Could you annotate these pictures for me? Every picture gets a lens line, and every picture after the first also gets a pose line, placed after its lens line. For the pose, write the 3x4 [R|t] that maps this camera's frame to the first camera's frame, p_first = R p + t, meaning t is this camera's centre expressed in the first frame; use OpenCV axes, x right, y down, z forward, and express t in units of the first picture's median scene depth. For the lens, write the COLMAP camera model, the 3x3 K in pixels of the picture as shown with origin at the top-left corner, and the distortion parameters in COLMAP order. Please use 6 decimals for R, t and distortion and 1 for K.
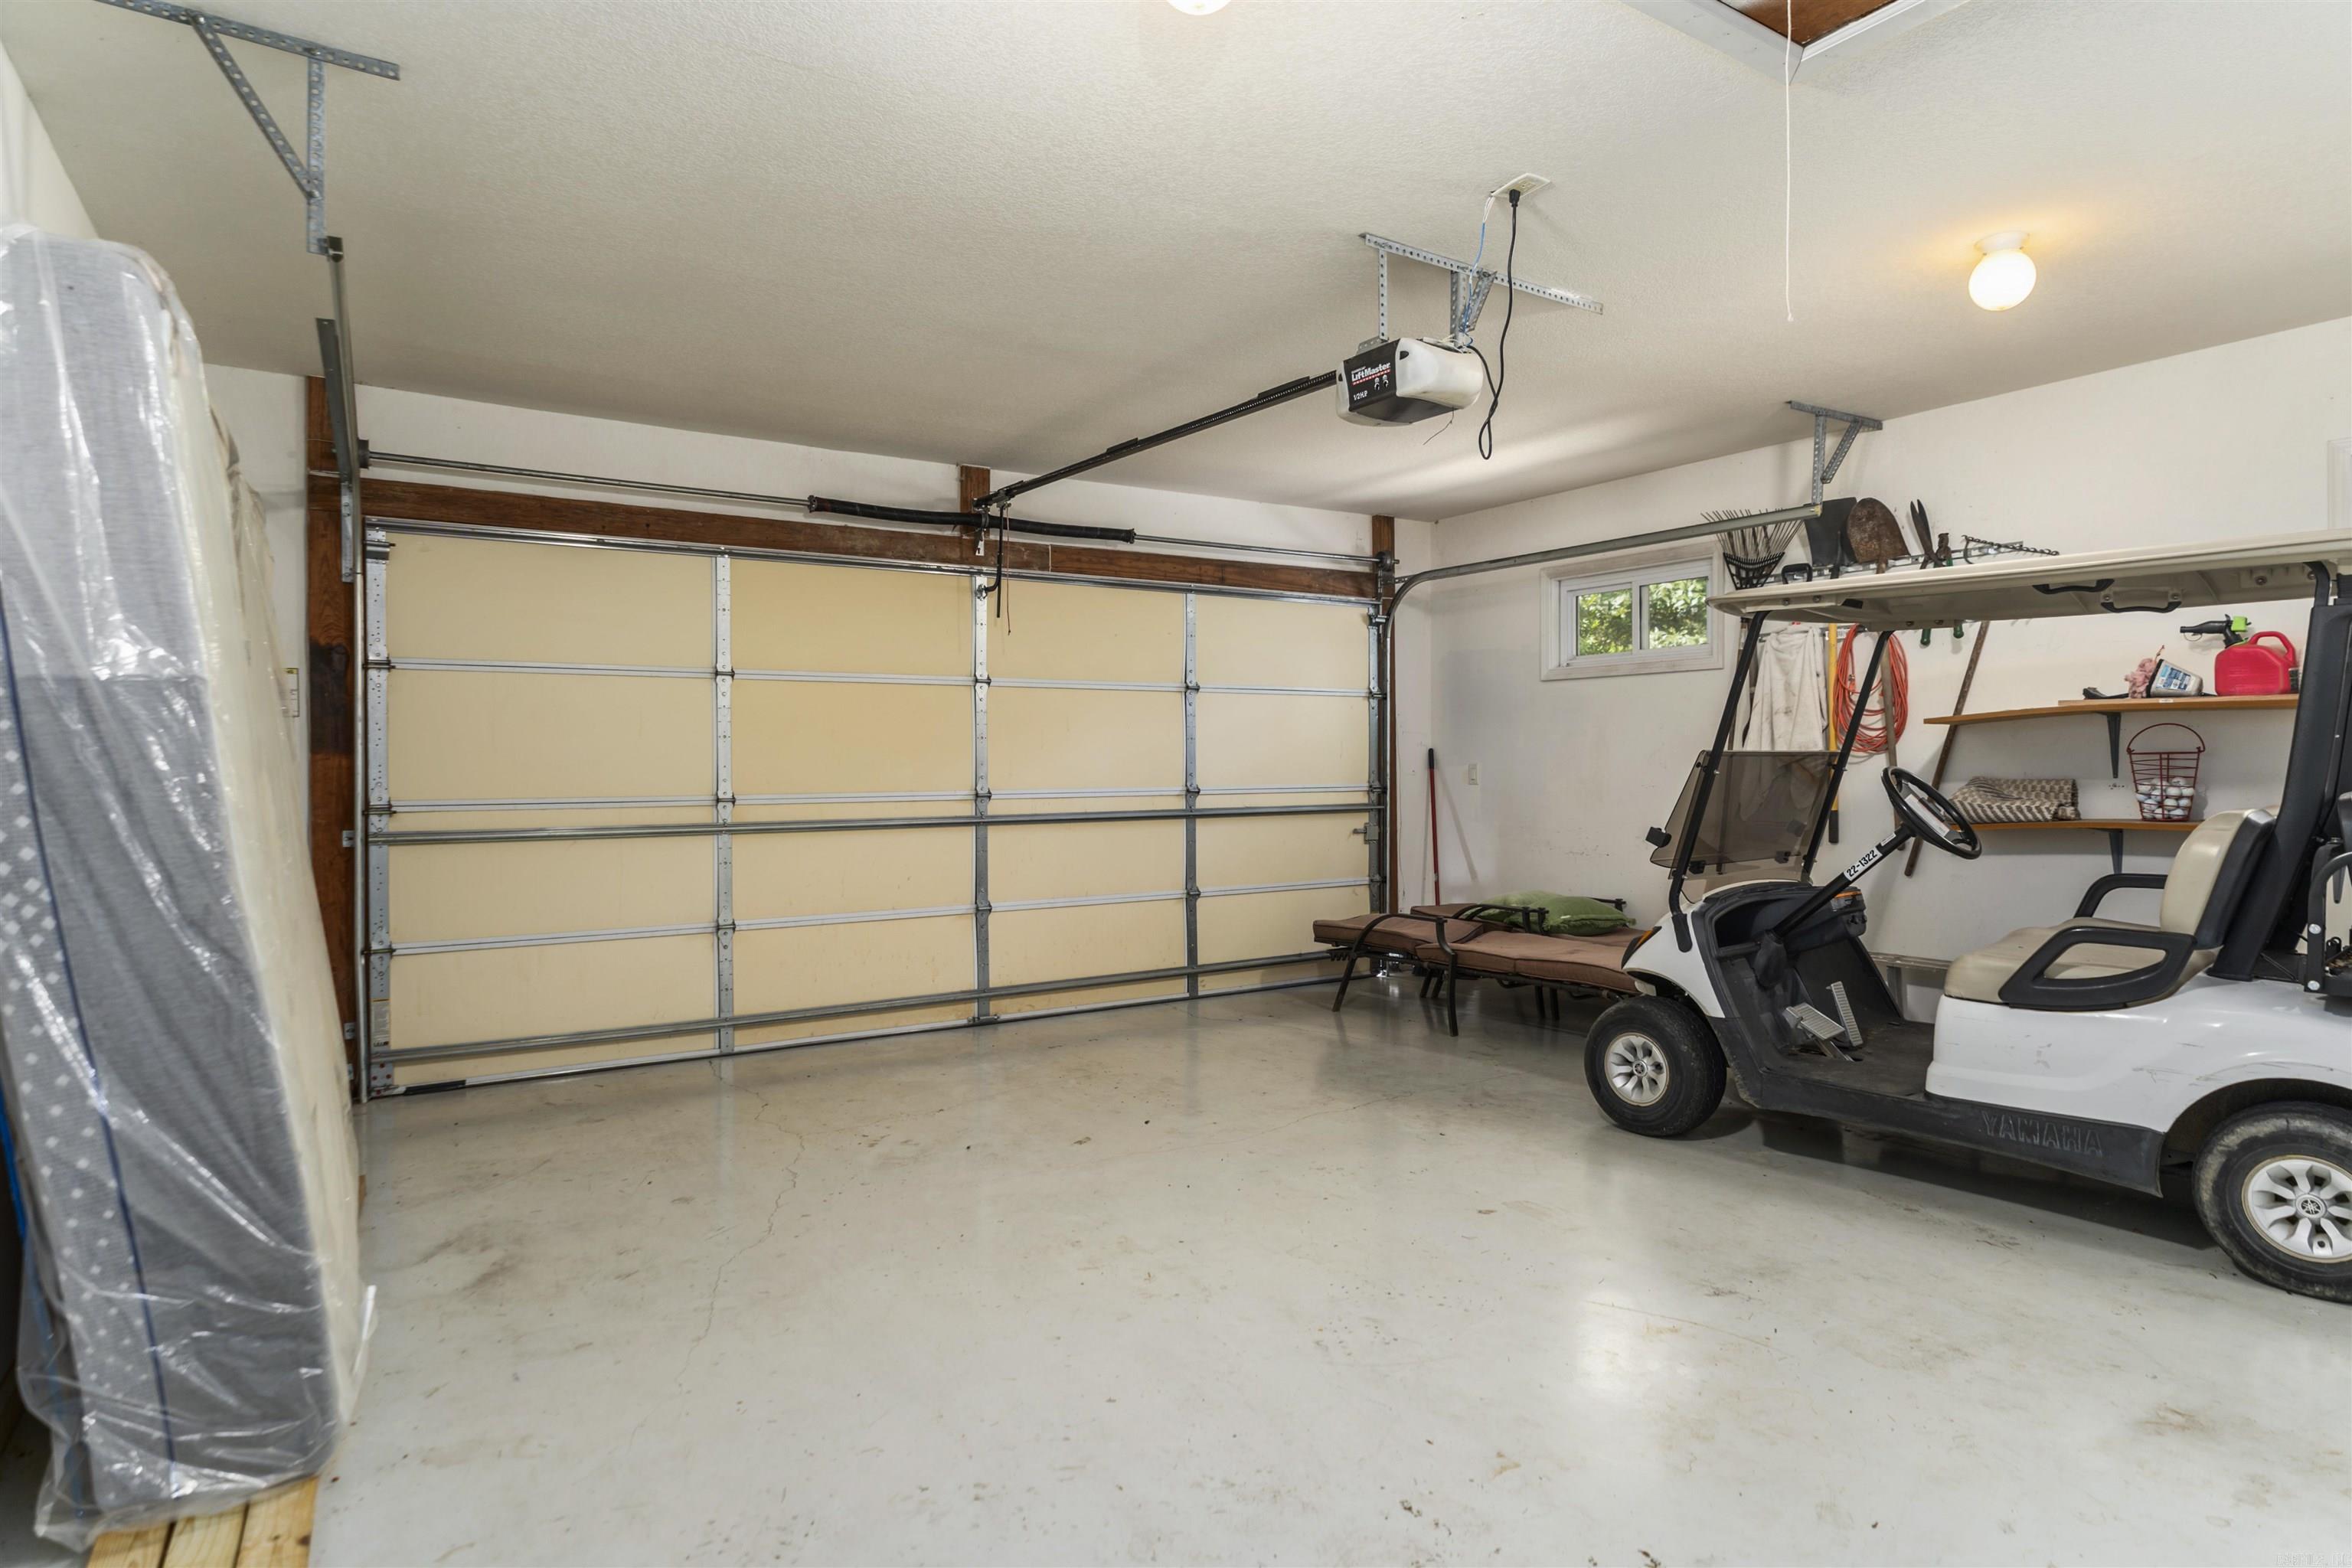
lens RADIAL K [[1246.5, 0, 1167.3], [0, 1246.5, 790.3], [0, 0, 1]] dist [-0.004929, 0.000686]
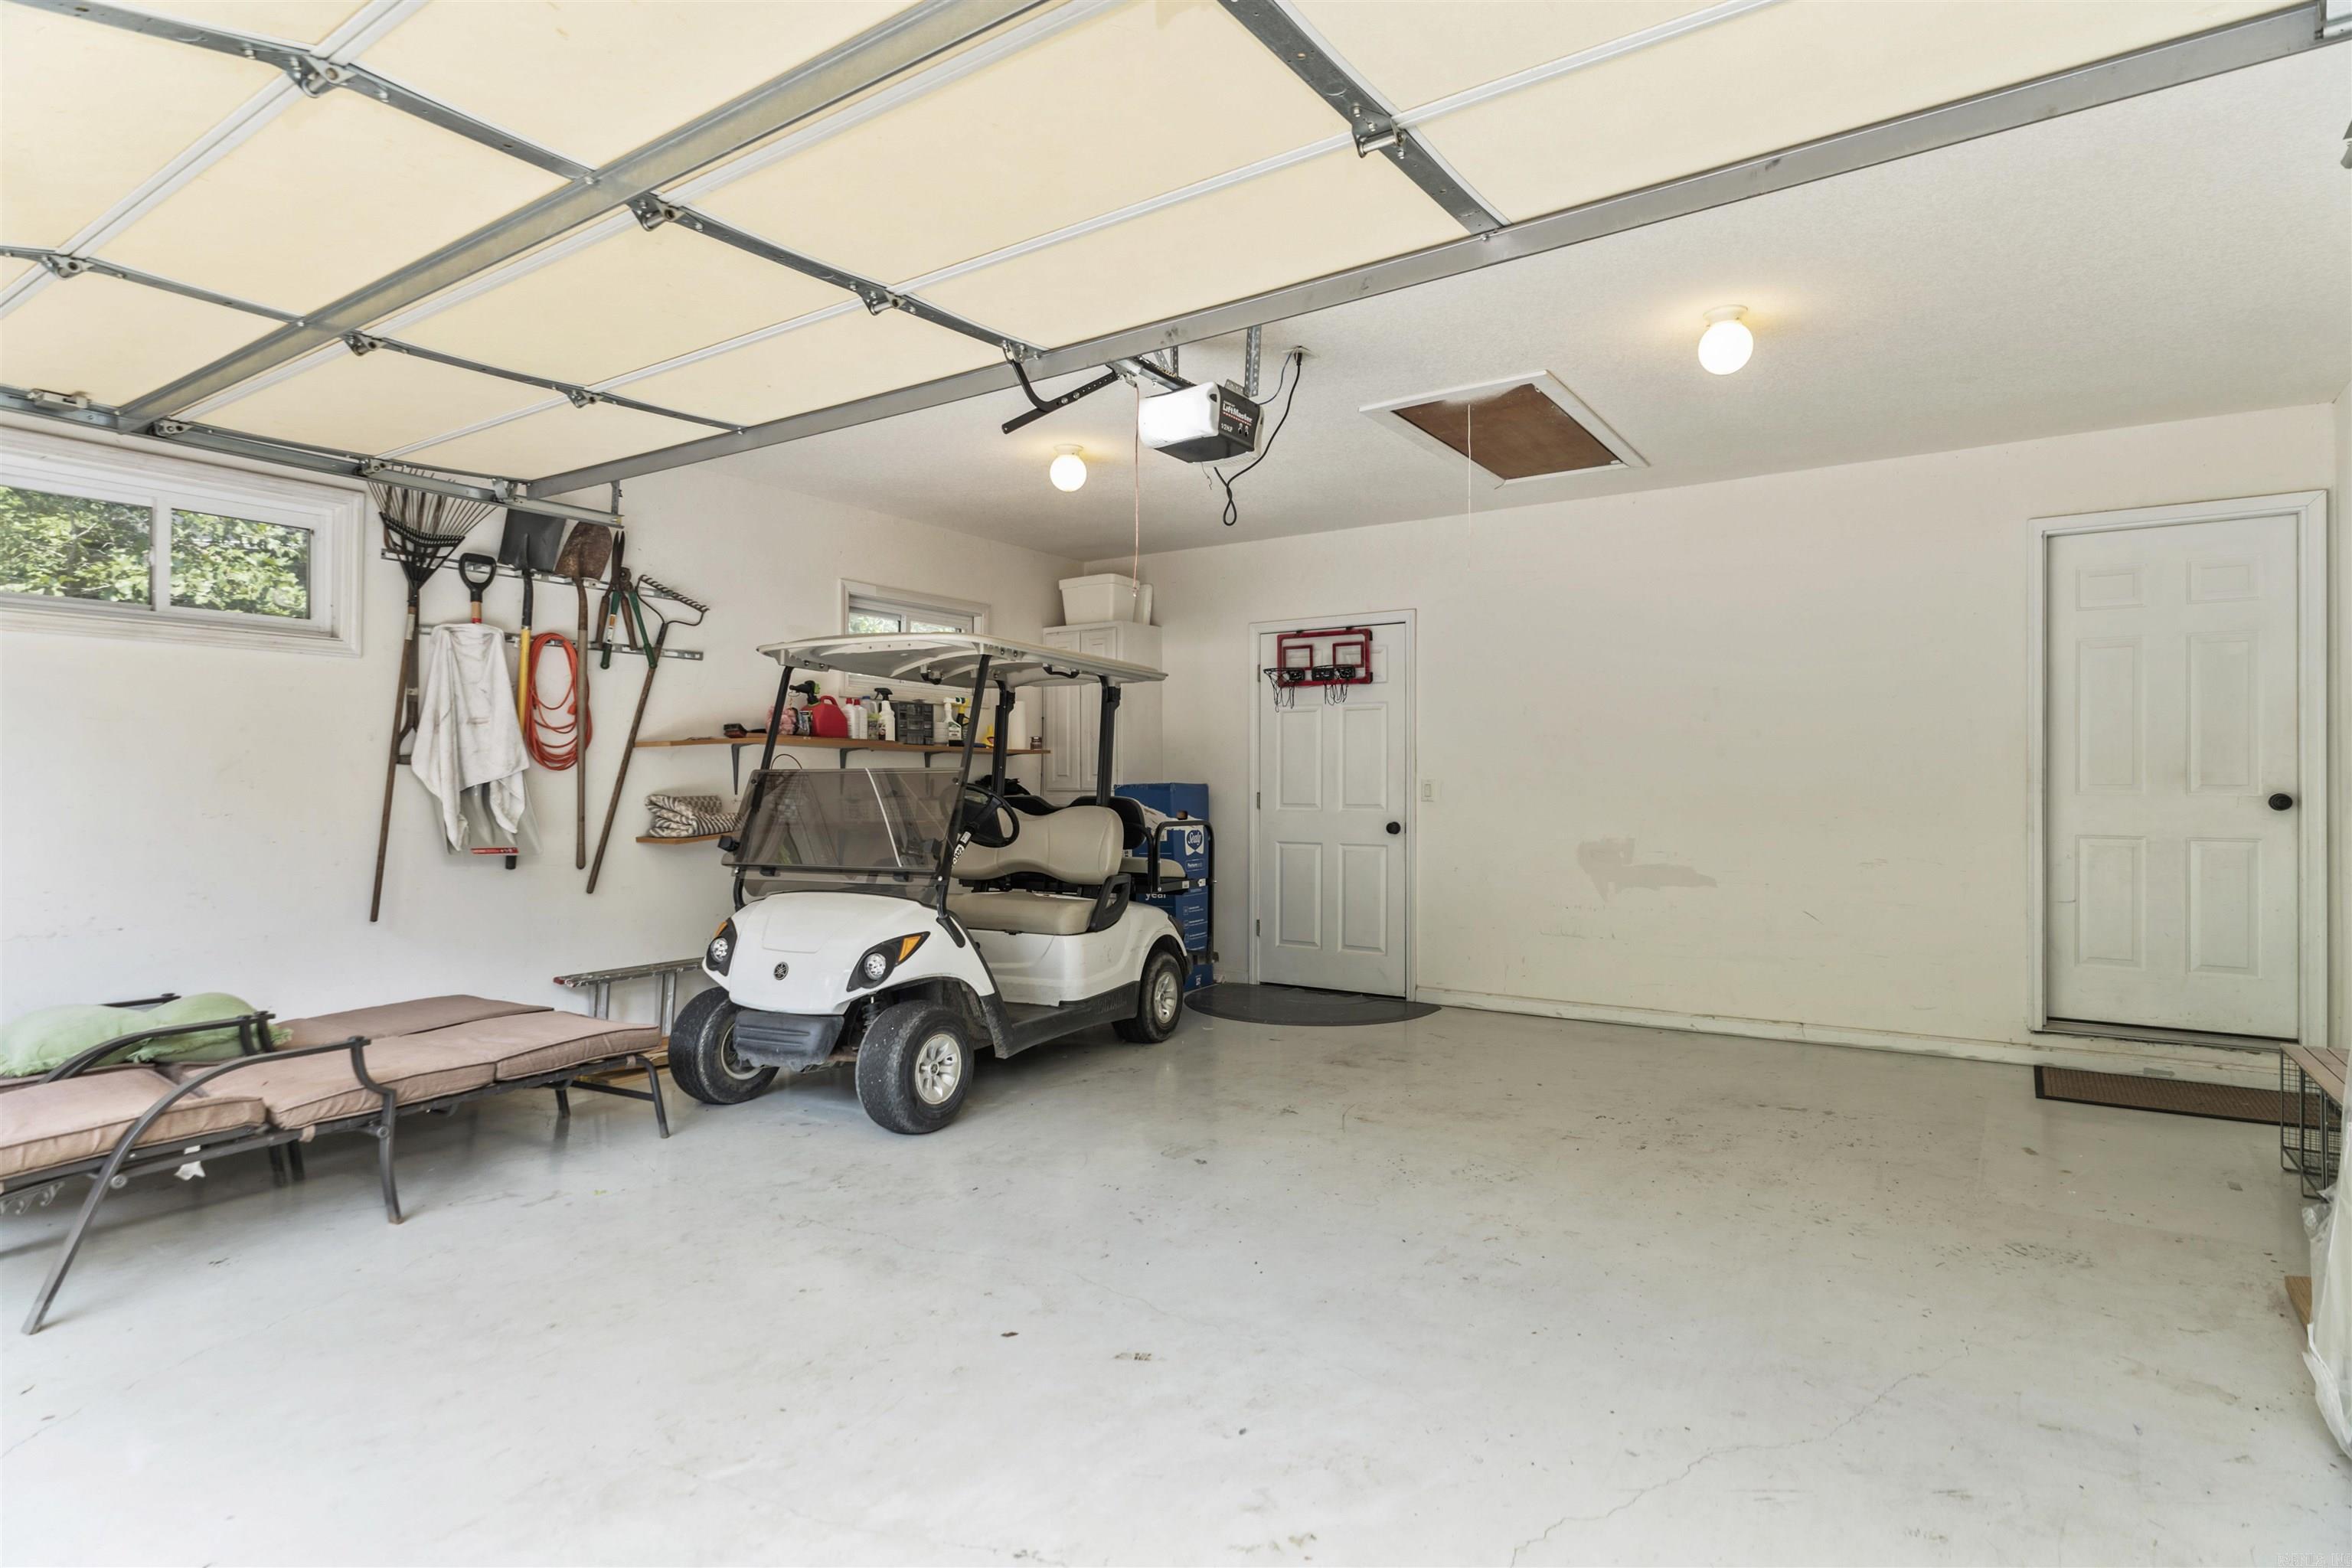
lens RADIAL K [[1246.5, 0, 1166.1], [0, 1246.5, 781.5], [0, 0, 1]] dist [-0.004929, 0.000686]
pose [[-0.397672, 0.008624, 0.917487, -0.819114], [0.024681, 0.999695, 0.001301, -0.018282], [-0.917196, 0.023162, -0.397763, 1.520400]]
